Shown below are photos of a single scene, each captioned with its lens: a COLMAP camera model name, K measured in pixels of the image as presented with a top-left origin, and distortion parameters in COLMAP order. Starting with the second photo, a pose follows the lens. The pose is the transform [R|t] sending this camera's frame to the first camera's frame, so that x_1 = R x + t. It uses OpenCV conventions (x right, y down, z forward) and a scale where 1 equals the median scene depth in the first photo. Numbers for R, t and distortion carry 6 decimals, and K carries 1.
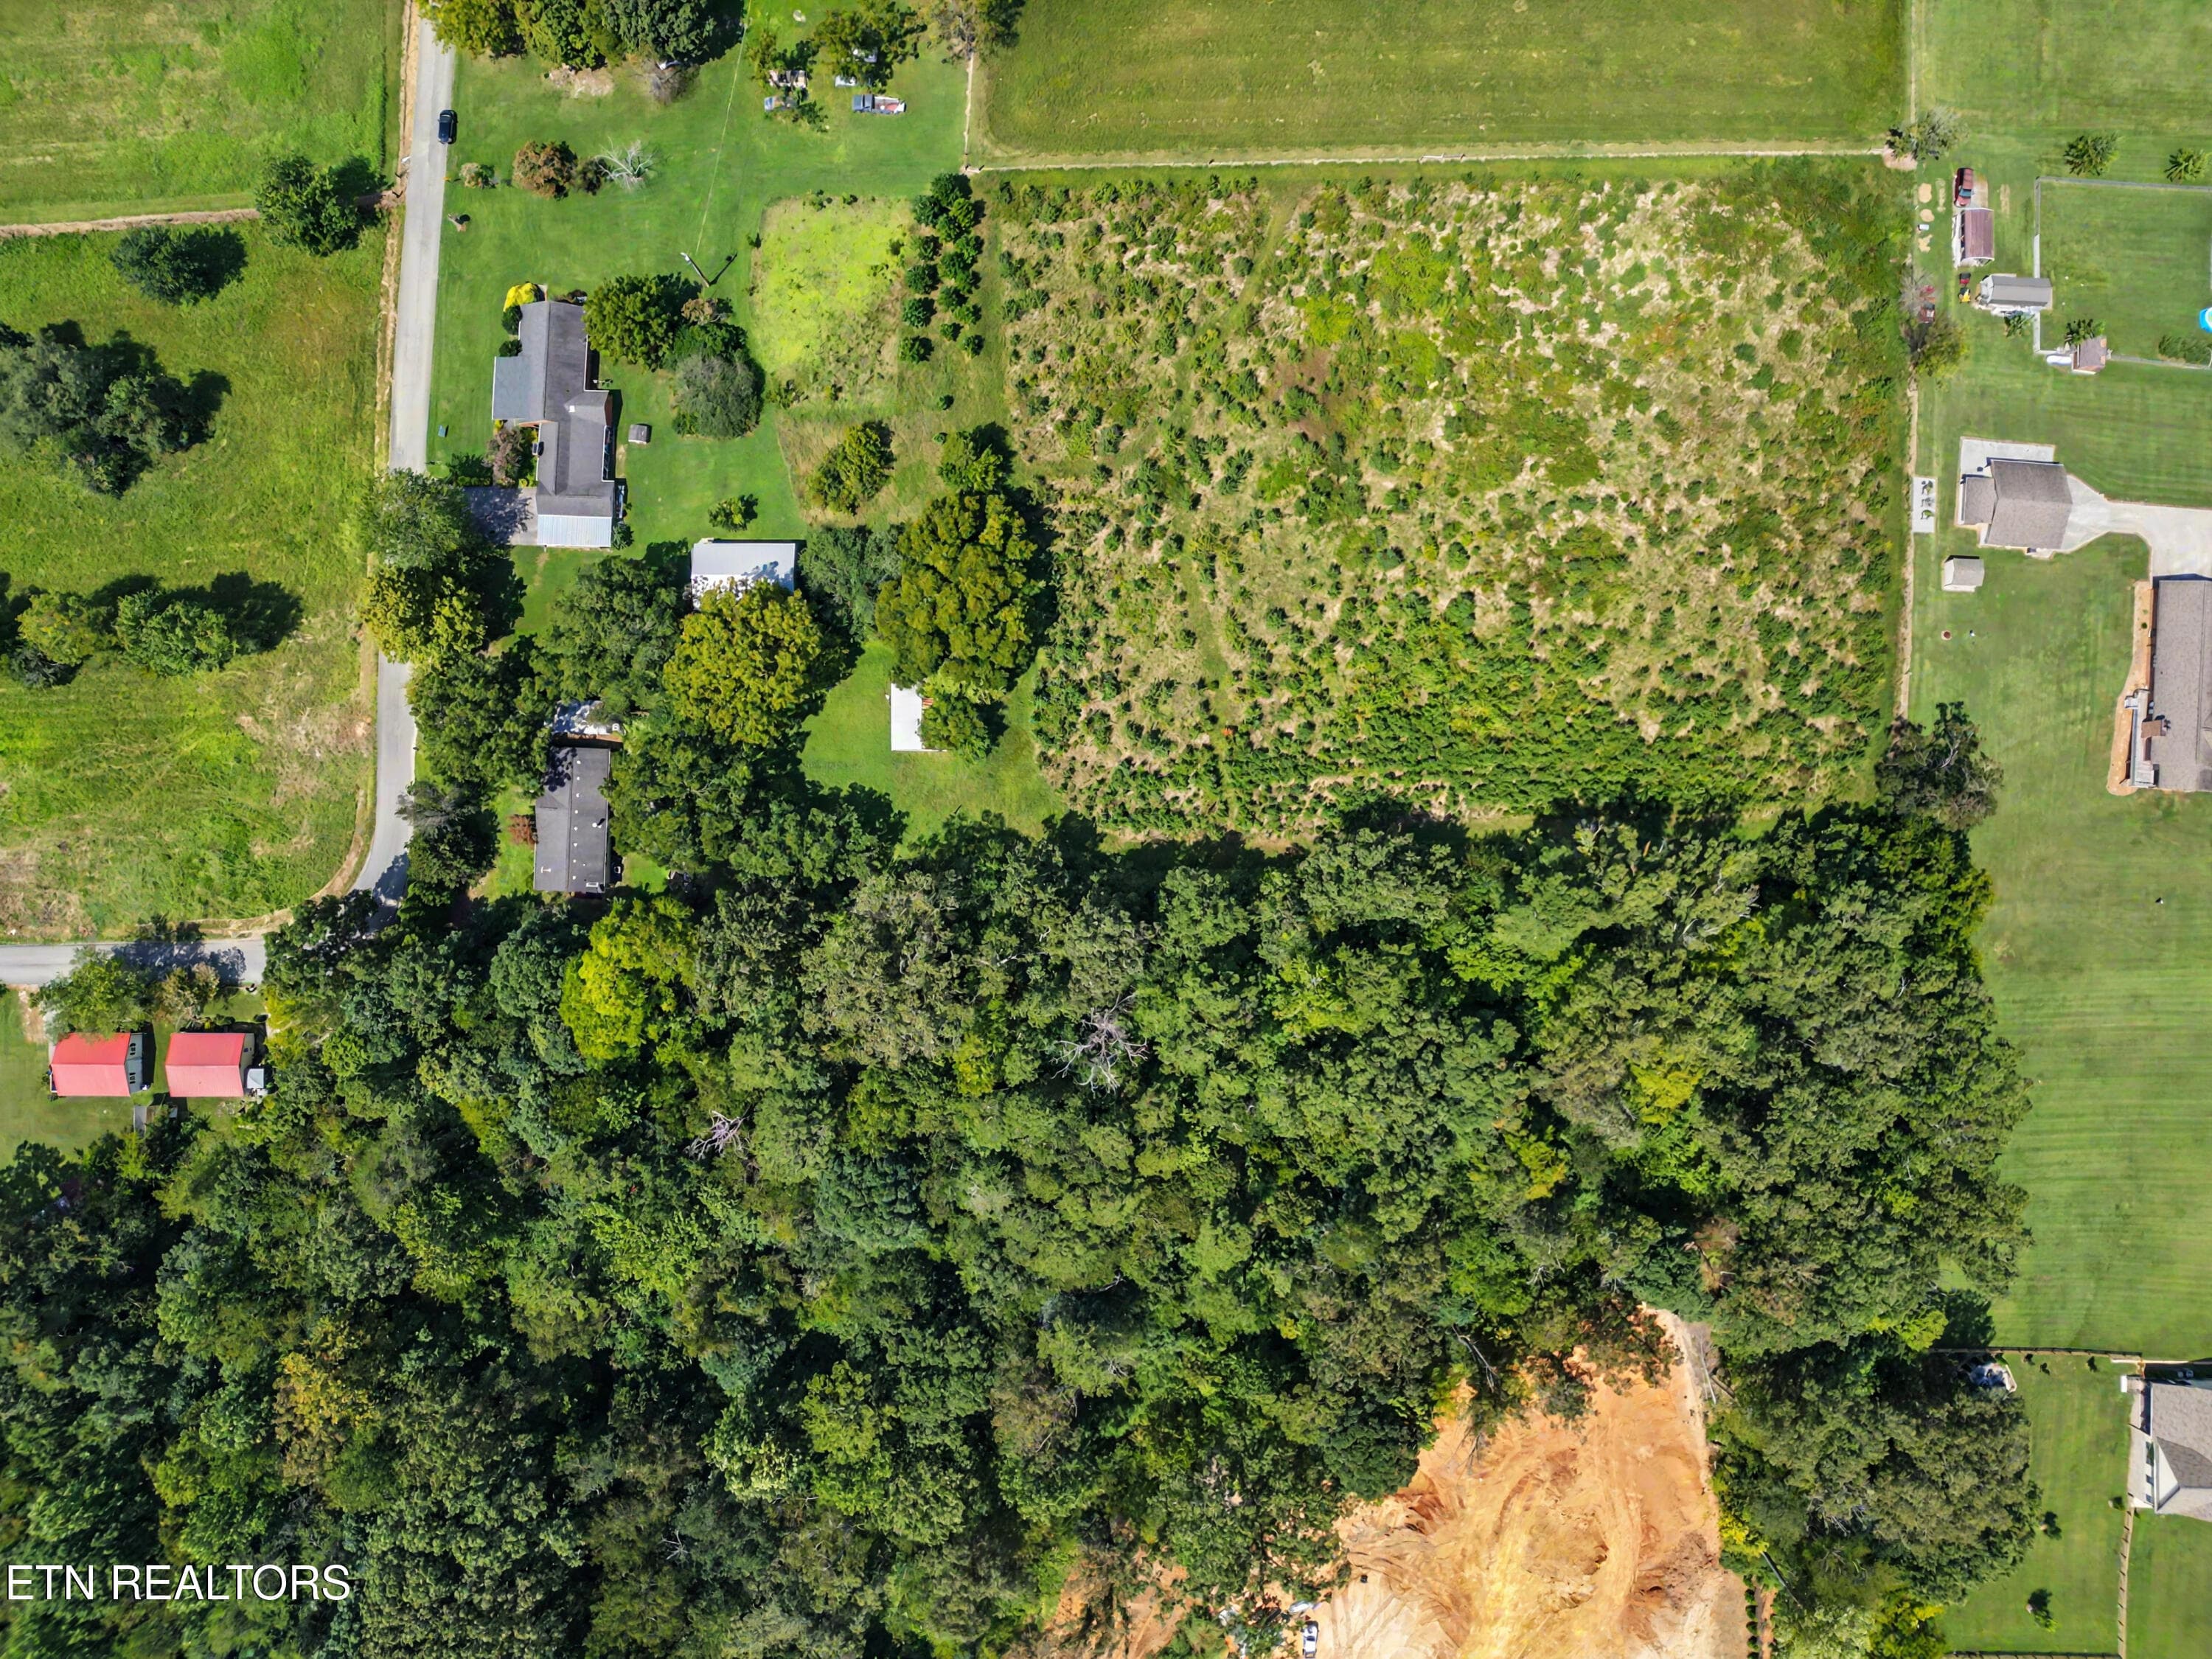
lens RADIAL K [[867.8, 0, 1105.5], [0, 867.8, 820.4], [0, 0, 1]] dist [0.001211, 0.000025]
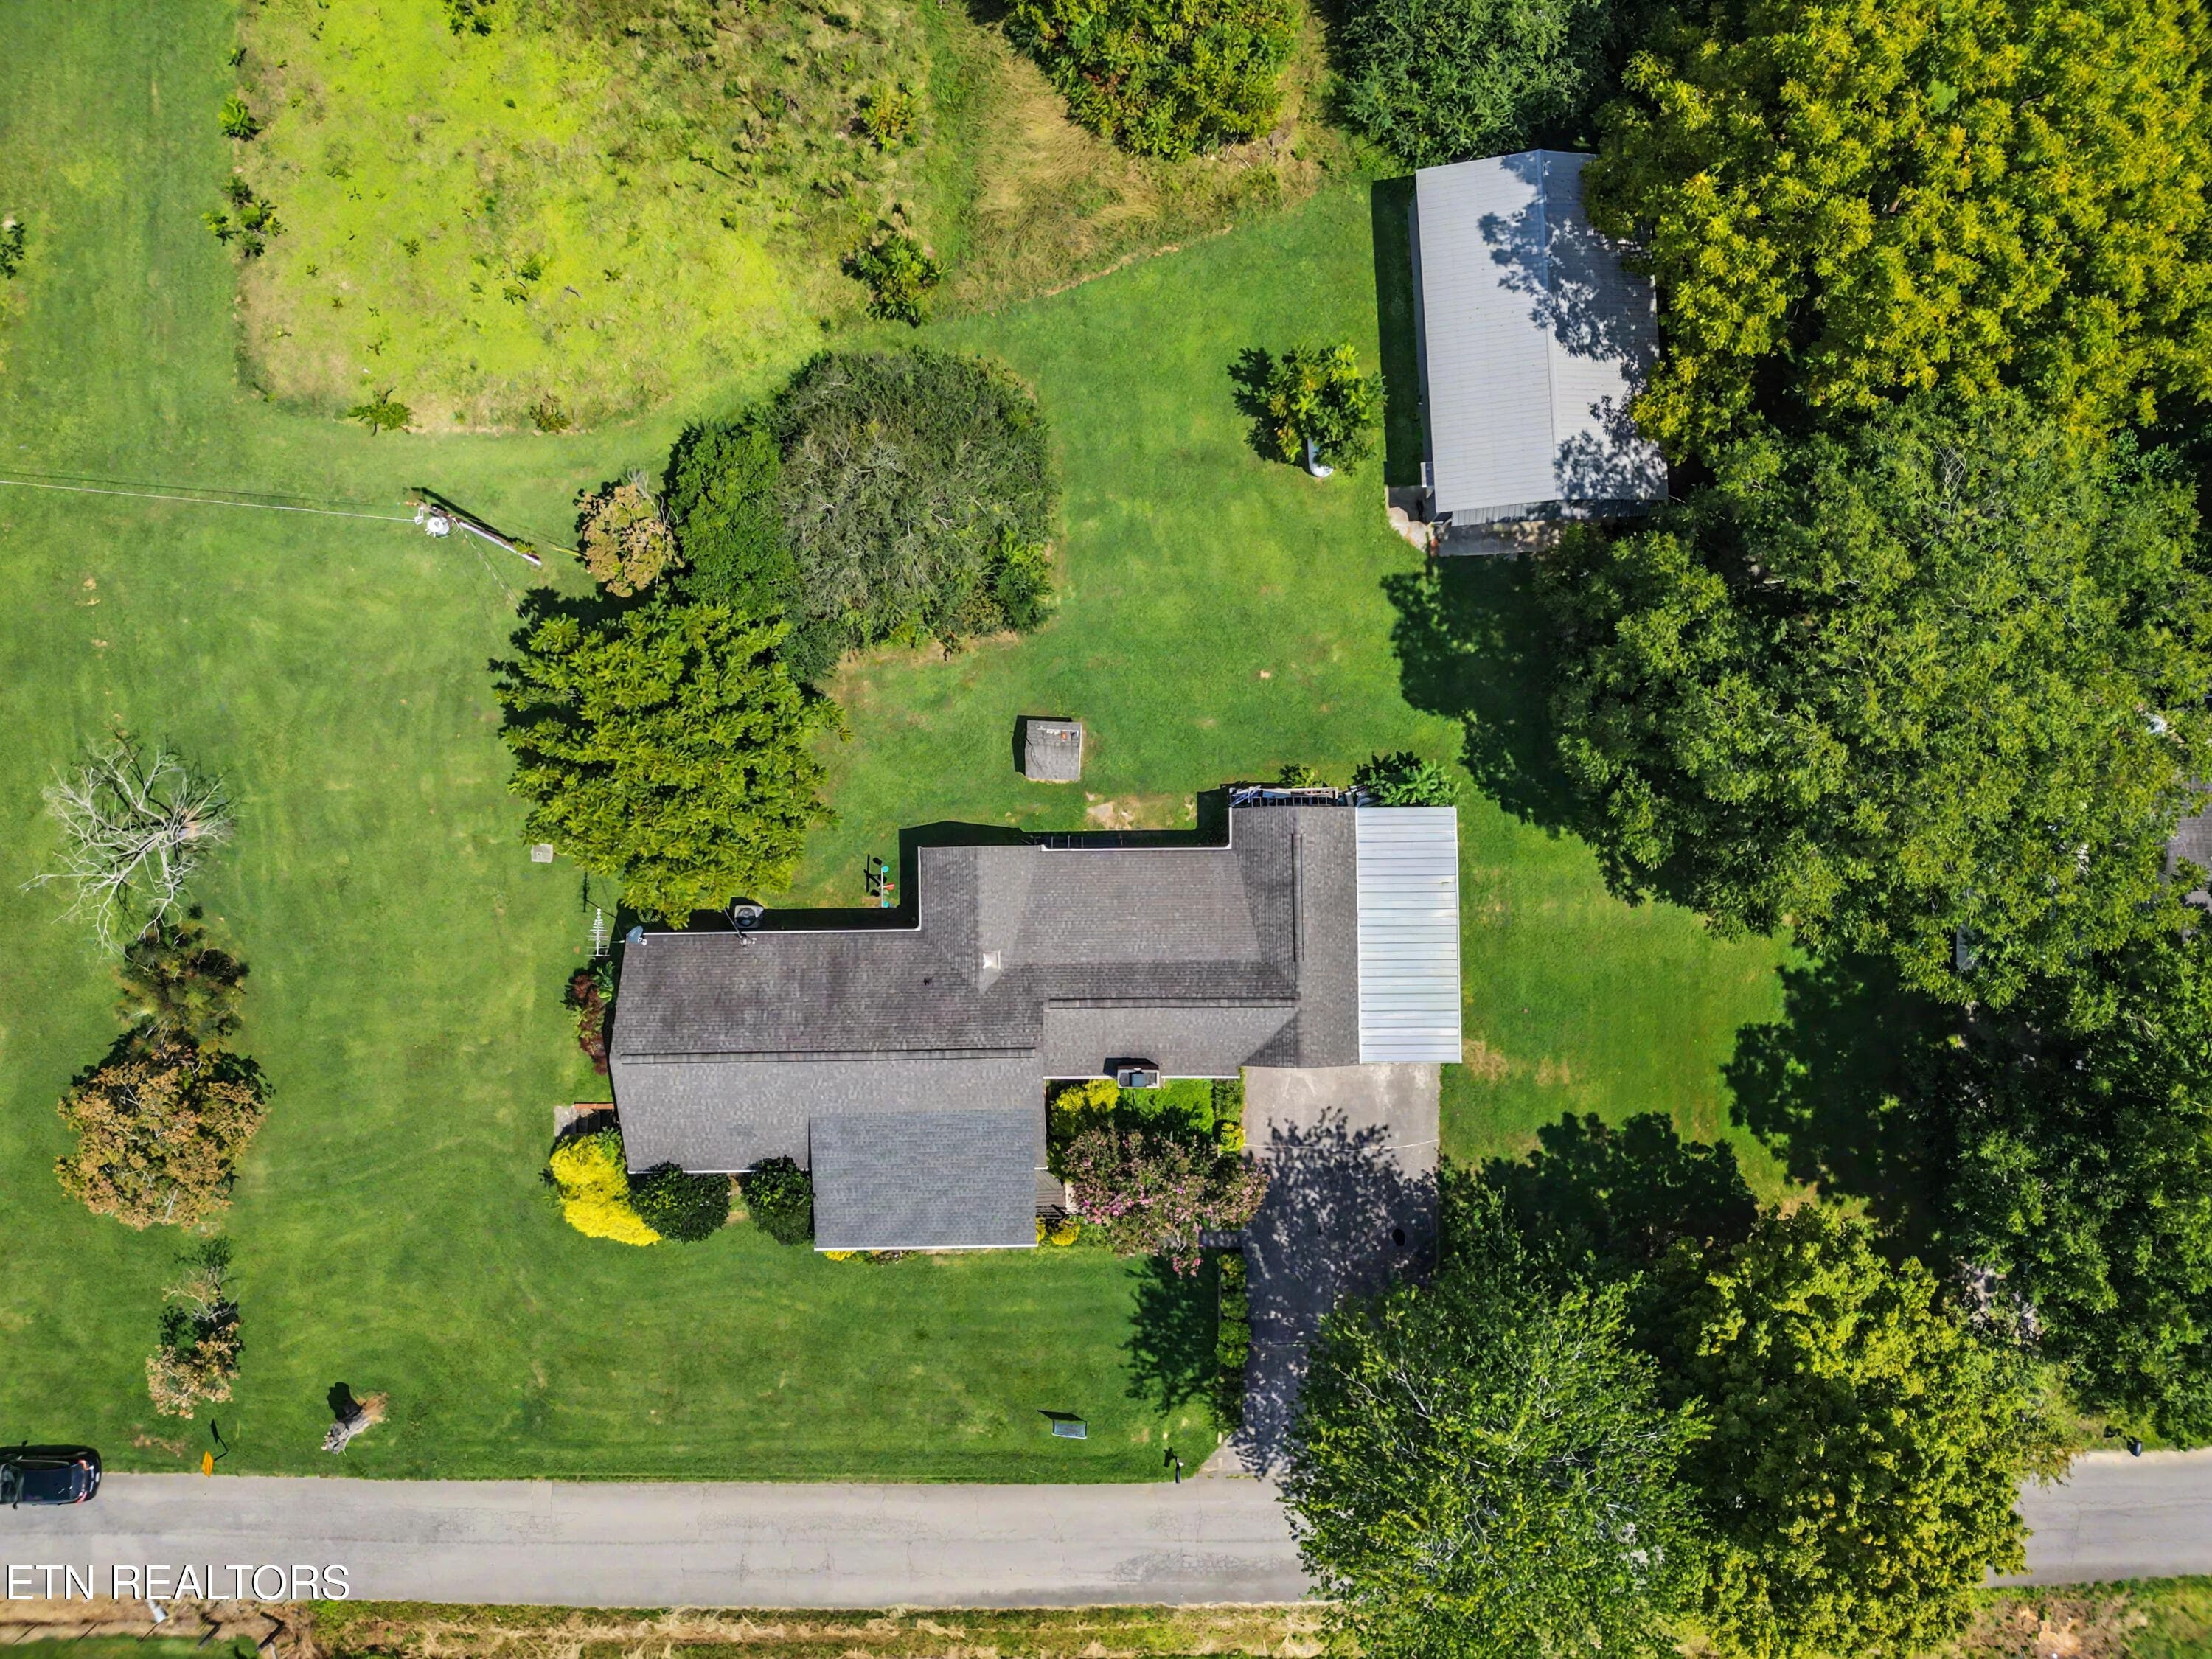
lens RADIAL K [[867.8, 0, 1105.5], [0, 867.8, 820.4], [0, 0, 1]] dist [0.001211, 0.000025]
pose [[-0.056624, -0.998246, 0.017255, -0.569917], [0.998387, -0.056543, 0.005109, -0.430402], [-0.004124, 0.017517, 0.999838, 0.709769]]
